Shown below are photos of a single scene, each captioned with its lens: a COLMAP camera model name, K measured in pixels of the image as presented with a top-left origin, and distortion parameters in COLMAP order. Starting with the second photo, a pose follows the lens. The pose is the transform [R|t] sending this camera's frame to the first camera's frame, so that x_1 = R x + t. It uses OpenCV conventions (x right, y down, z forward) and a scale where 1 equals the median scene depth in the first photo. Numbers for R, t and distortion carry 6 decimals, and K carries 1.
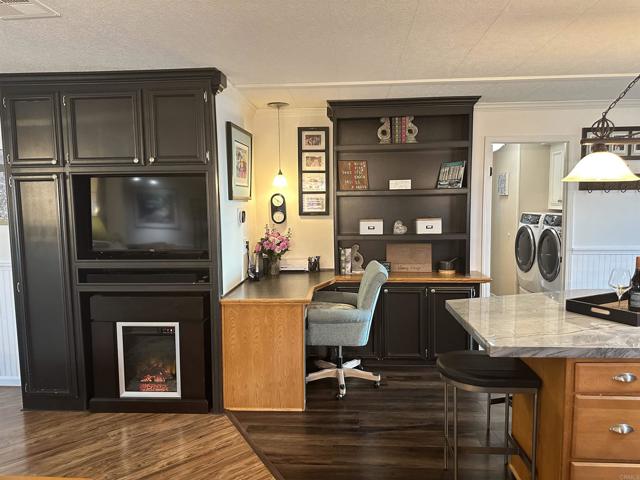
lens RADIAL K [[448.9, 0, 320.0], [0, 448.9, 240.0], [0, 0, 1]] dist [0.095083, -0.126752]
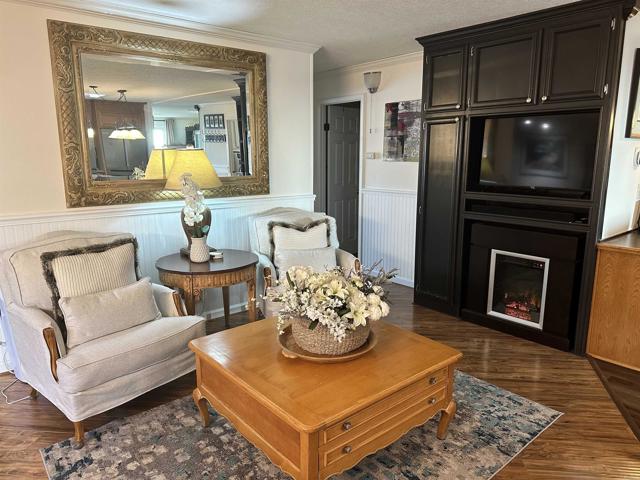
lens RADIAL K [[452.4, 0, 320.0], [0, 452.4, 240.0], [0, 0, 1]] dist [0.083473, -0.098923]
pose [[0.698101, 0.146770, -0.700795, 0.050212], [-0.069970, 0.988064, 0.137233, 0.032068], [0.712573, -0.046767, 0.700038, -0.100746]]
